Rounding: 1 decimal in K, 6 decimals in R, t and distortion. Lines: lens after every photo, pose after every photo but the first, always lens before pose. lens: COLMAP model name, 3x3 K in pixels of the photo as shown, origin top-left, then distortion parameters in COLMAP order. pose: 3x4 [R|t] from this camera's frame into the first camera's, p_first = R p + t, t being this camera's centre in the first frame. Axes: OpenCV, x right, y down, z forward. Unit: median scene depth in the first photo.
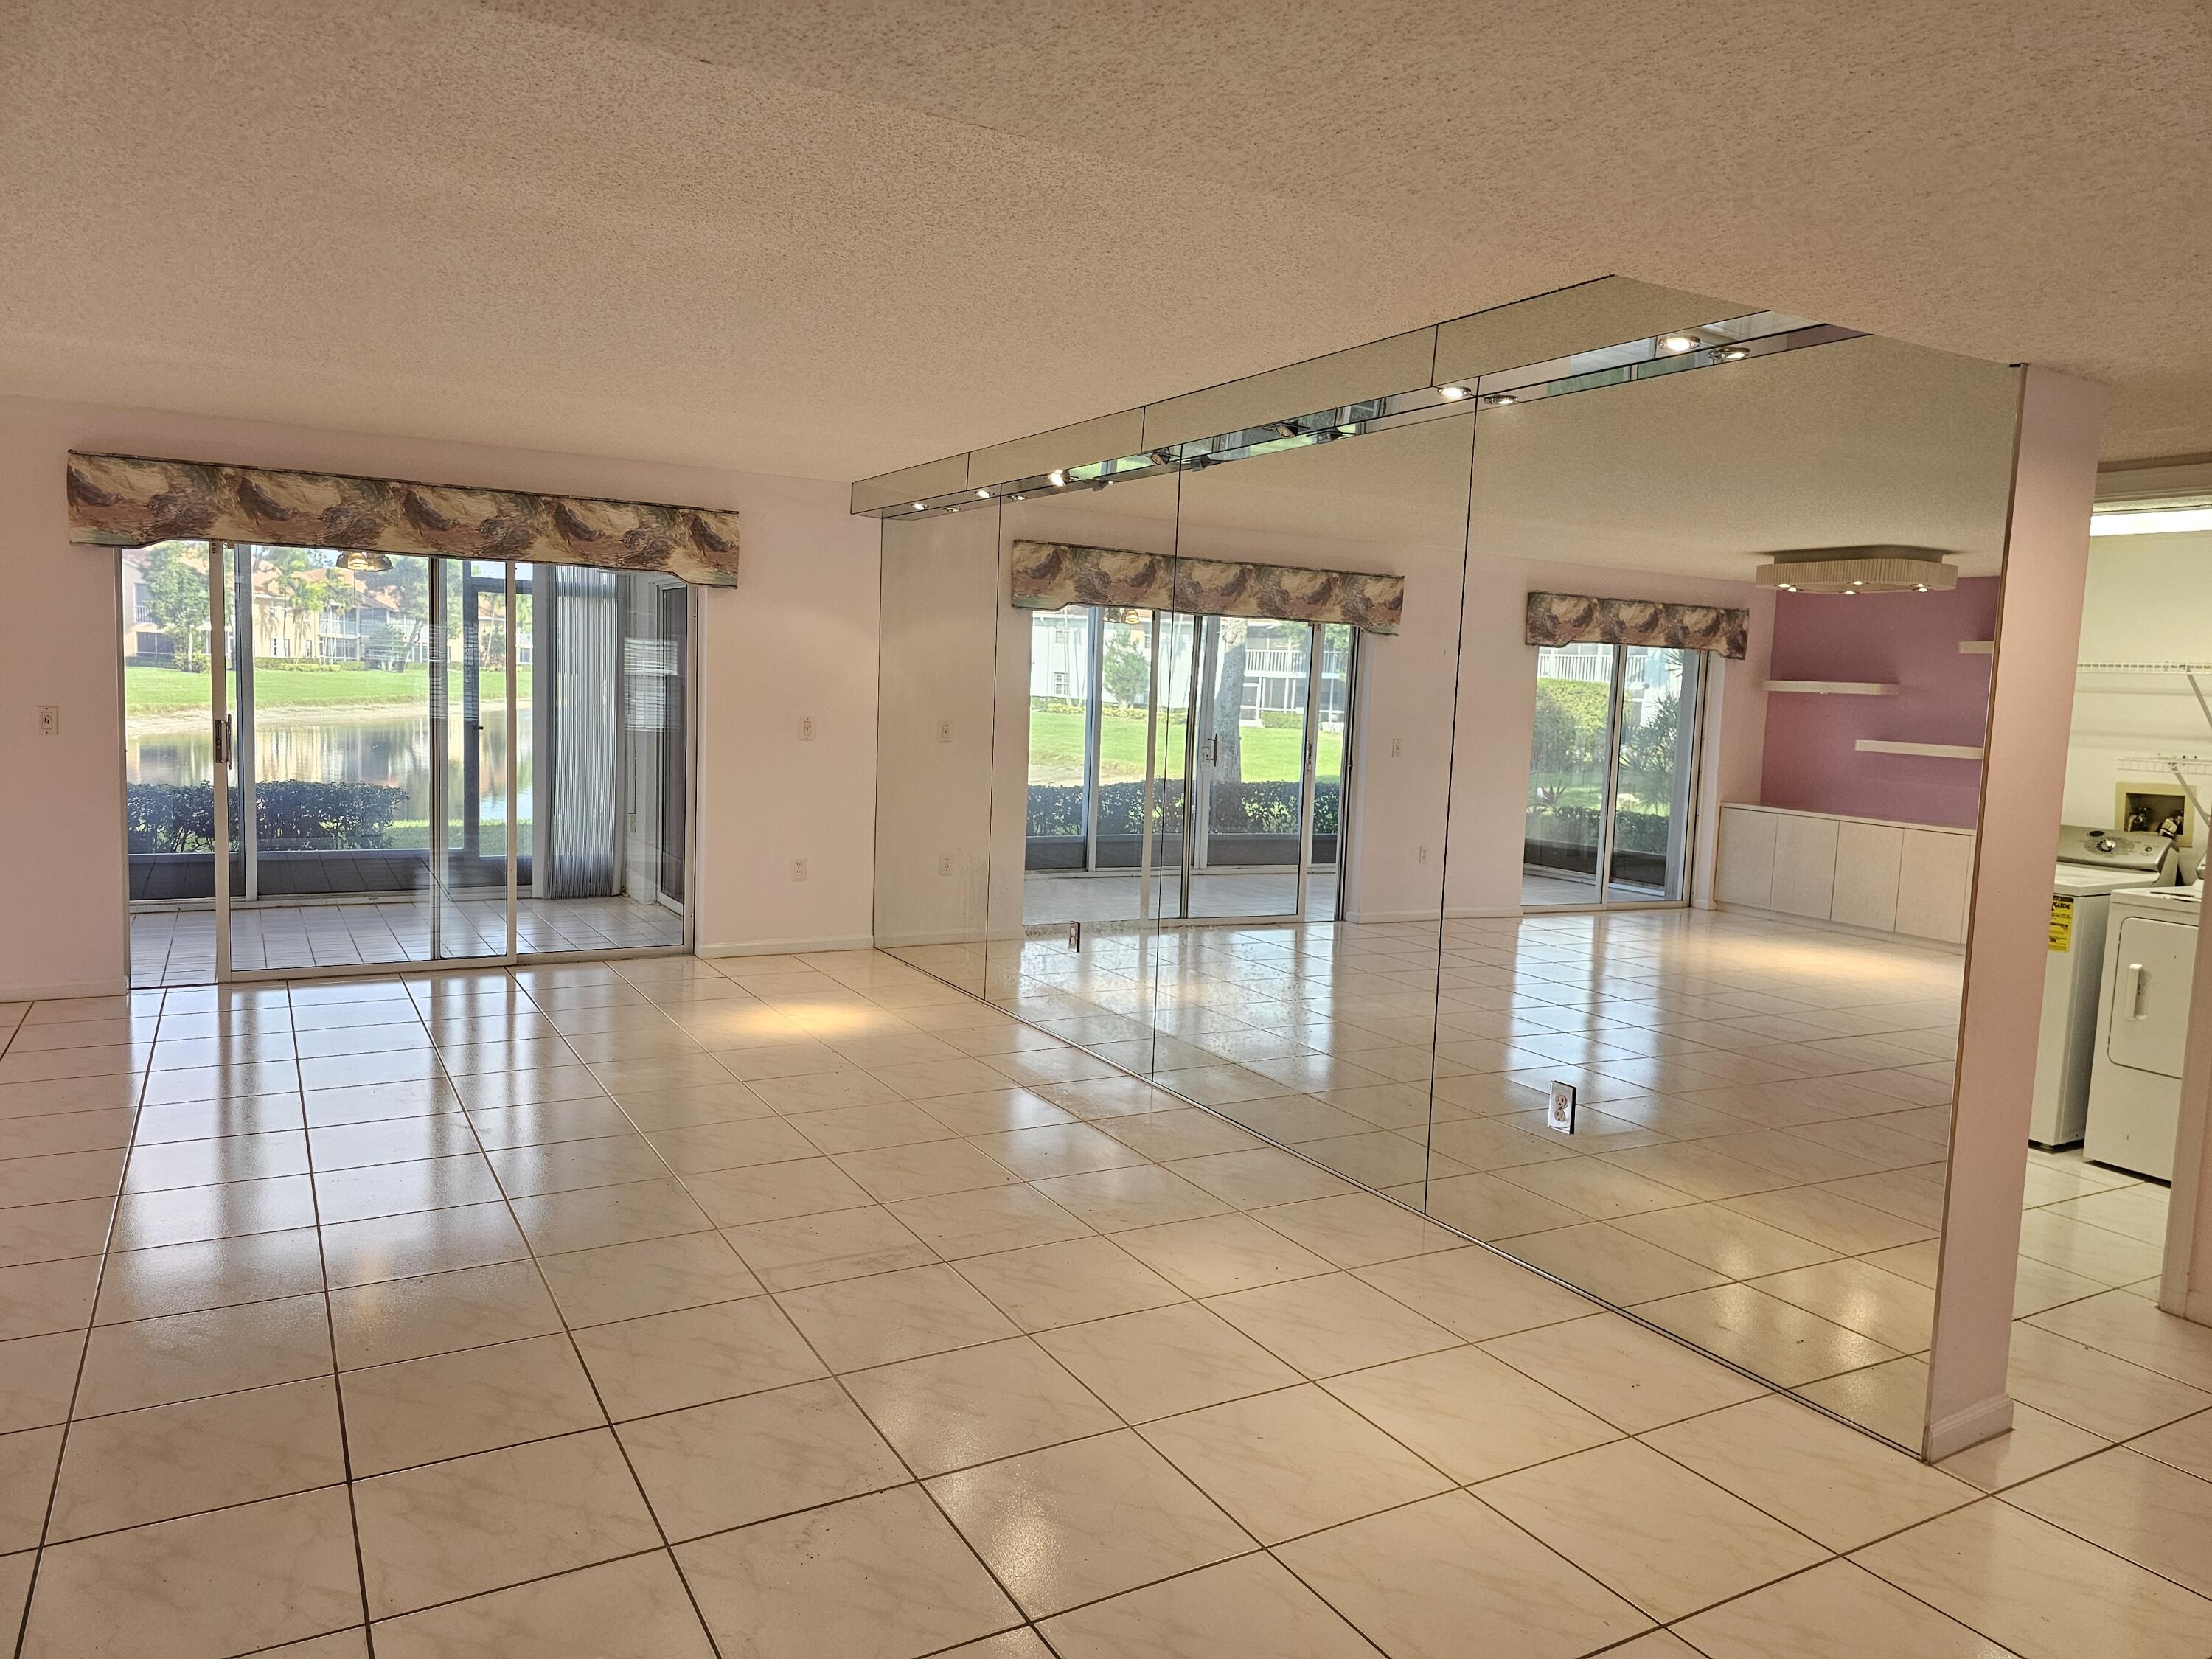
lens RADIAL K [[1494.5, 0, 1098.6], [0, 1494.5, 822.4], [0, 0, 1]] dist [-0.001148, -0.000134]
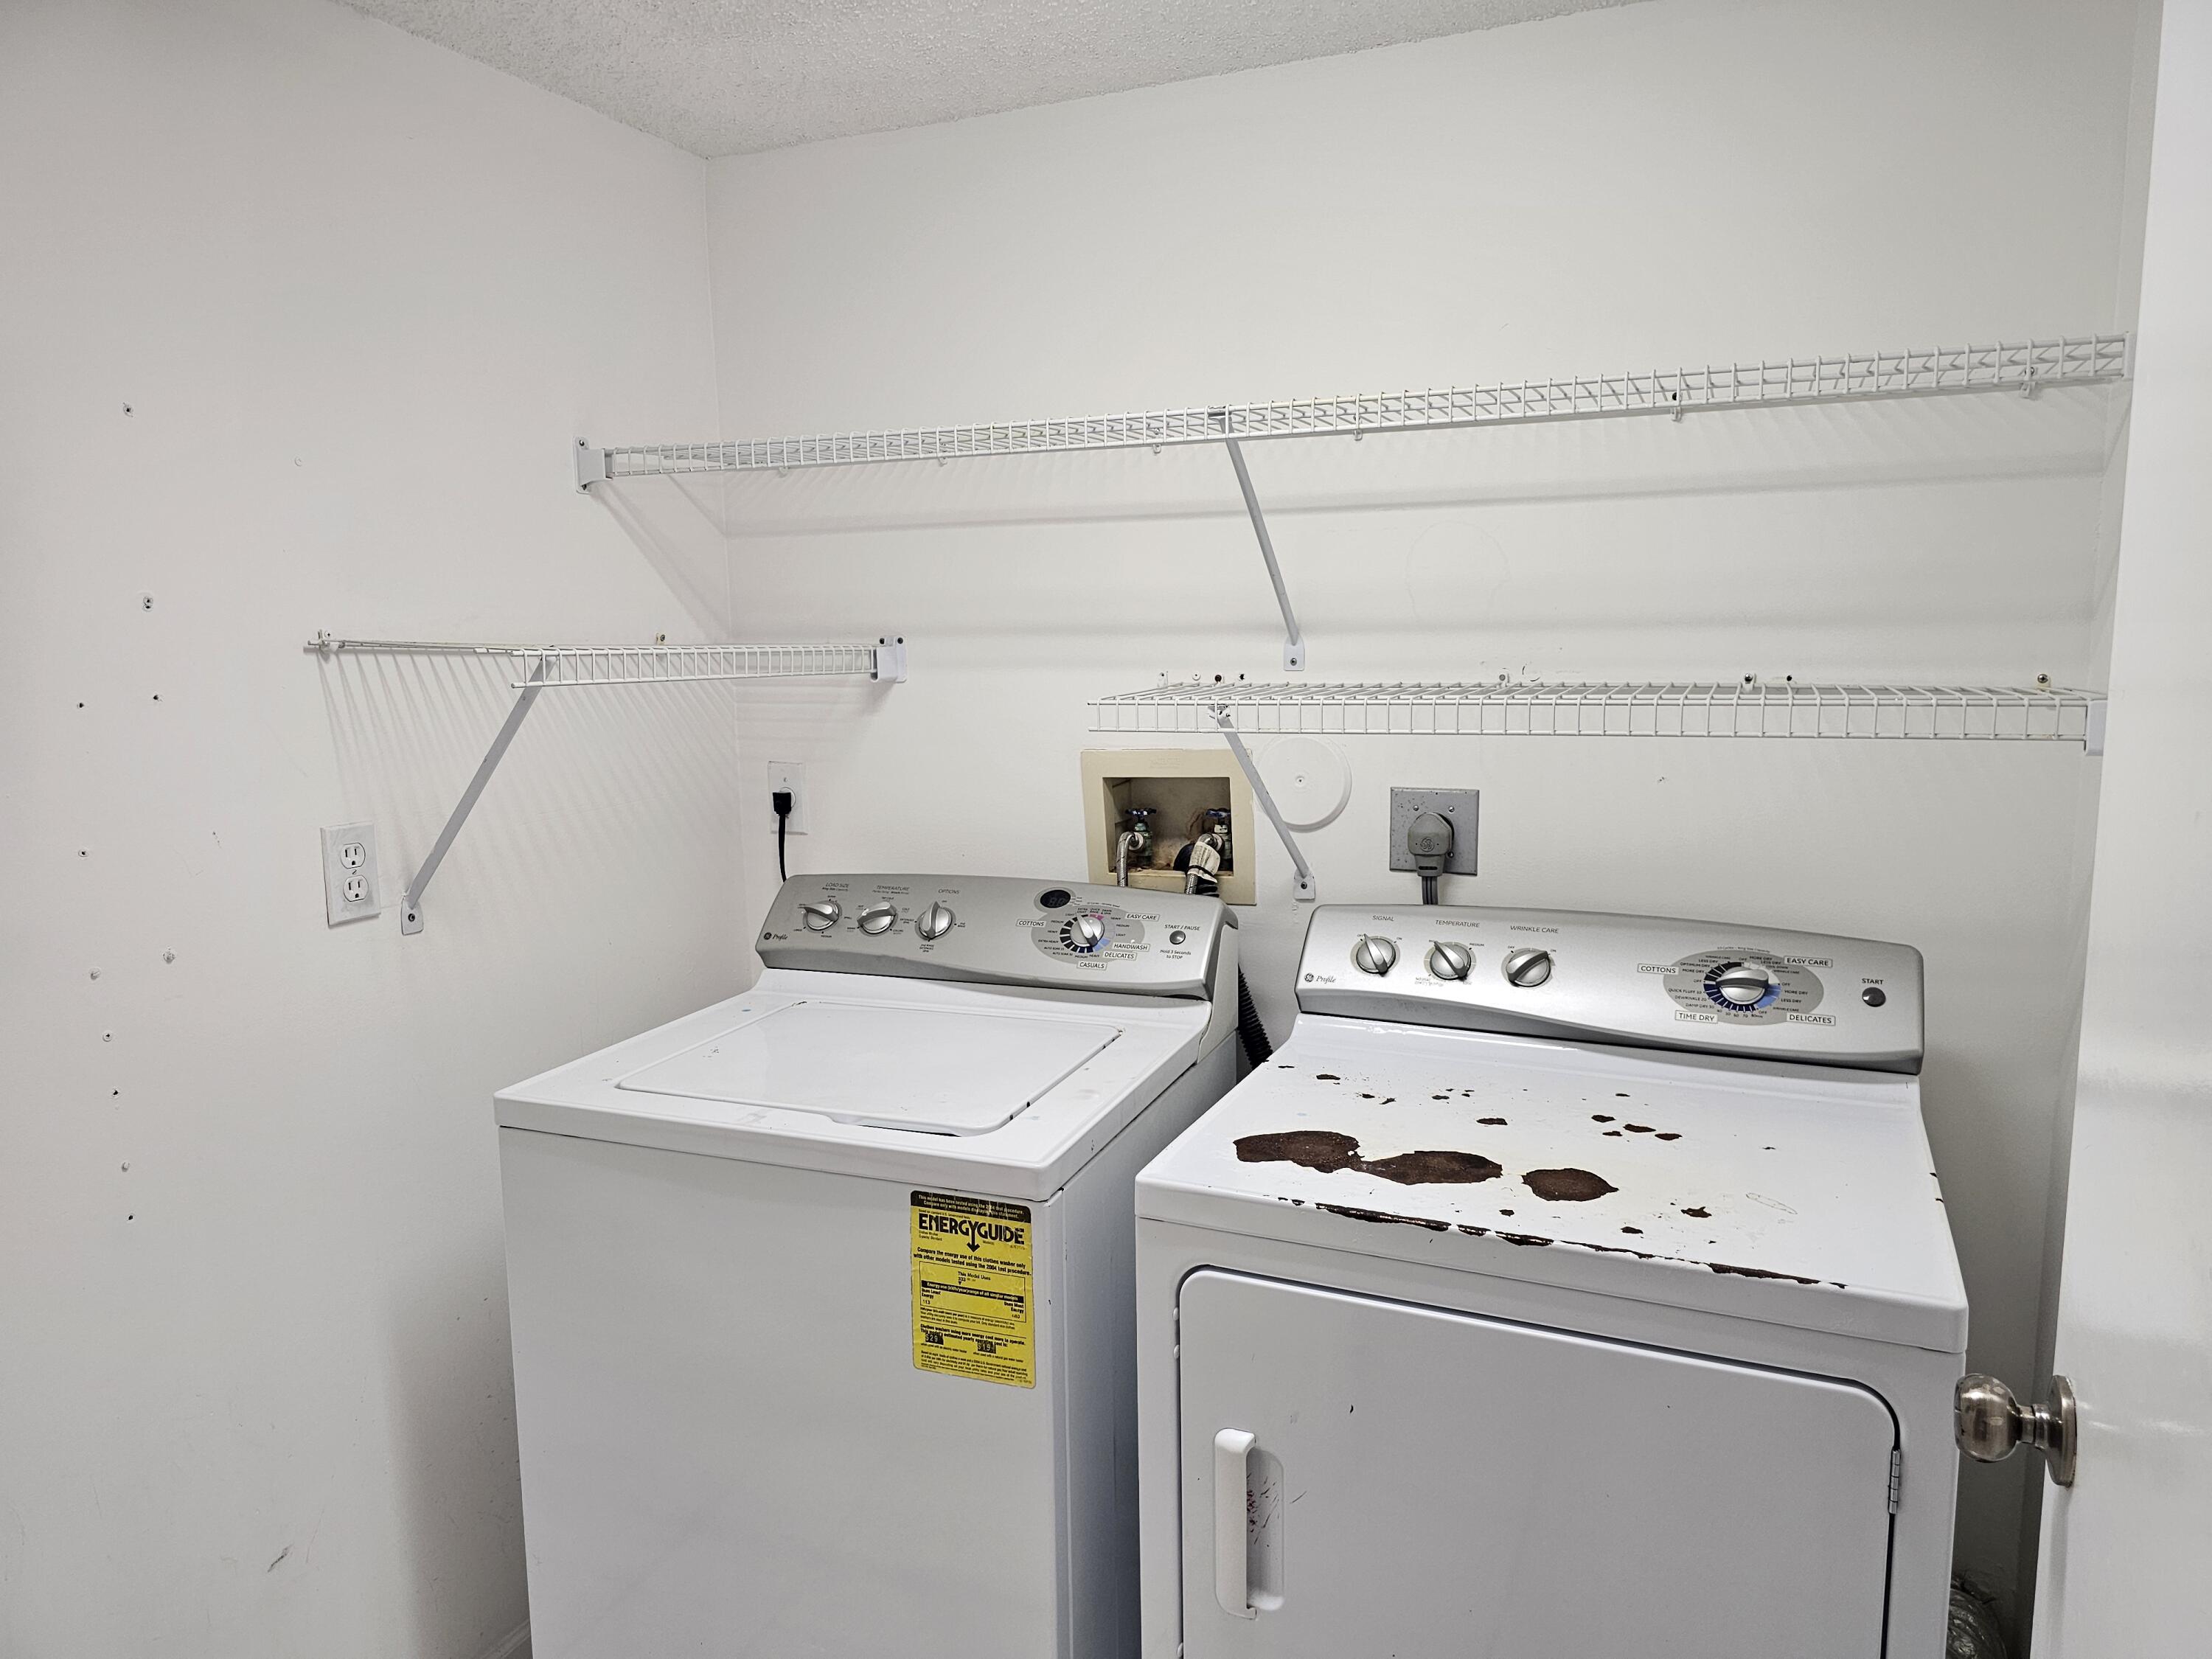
lens RADIAL K [[1494.5, 0, 1104.3], [0, 1494.5, 828.0], [0, 0, 1]] dist [-0.001148, -0.000134]
pose [[0.792059, -0.137987, 0.594644, 0.467387], [0.100330, 0.990297, 0.096160, -0.046098], [-0.602143, -0.016504, 0.798218, 0.708775]]
